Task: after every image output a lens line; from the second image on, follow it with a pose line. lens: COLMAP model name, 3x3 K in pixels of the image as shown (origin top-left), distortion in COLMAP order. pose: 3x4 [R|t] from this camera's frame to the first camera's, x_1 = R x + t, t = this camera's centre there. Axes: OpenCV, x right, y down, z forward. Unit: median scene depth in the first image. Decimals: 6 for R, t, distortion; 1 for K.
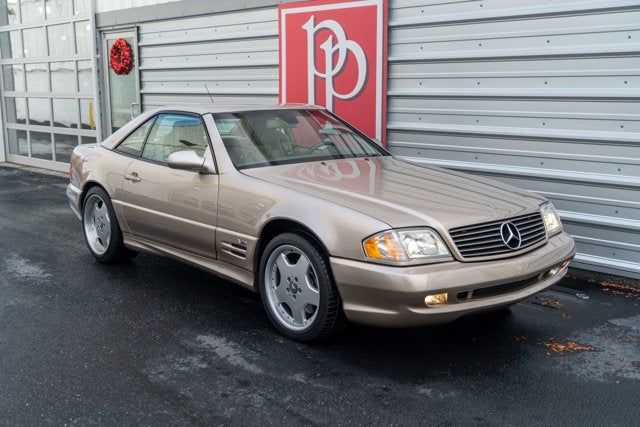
lens RADIAL K [[774.1, 0, 321.6], [0, 774.1, 207.9], [0, 0, 1]] dist [0.042363, 0.000000]
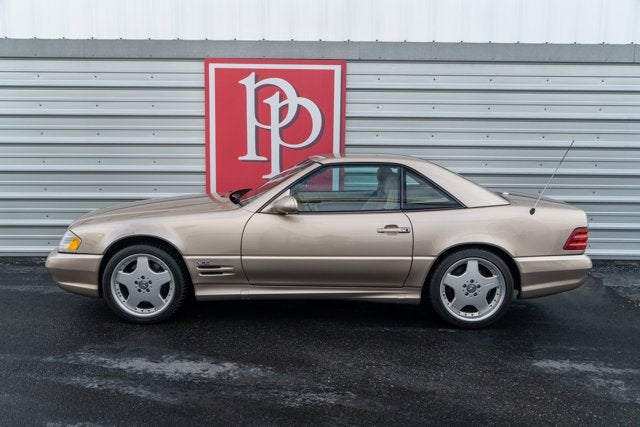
lens RADIAL K [[590.7, 0, 320.9], [0, 590.7, 208.0], [0, 0, 1]] dist [0.006034, 0.000000]
pose [[0.665965, -0.088178, 0.740753, -0.681203], [0.106689, 0.994040, 0.022412, -0.077735], [-0.738314, 0.064105, 0.671404, 0.448532]]
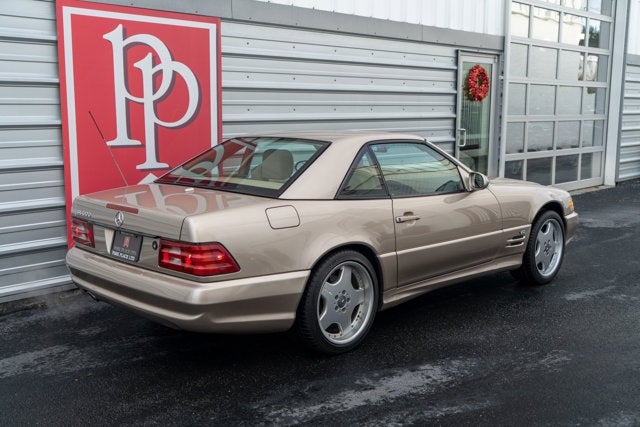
lens RADIAL K [[711.0, 0, 323.4], [0, 711.0, 214.3], [0, 0, 1]] dist [0.009975, 0.000000]
pose [[-0.078256, -0.142415, 0.986709, -0.909512], [0.160175, 0.975090, 0.153442, -0.160222], [-0.983982, 0.170054, -0.053495, 1.015351]]
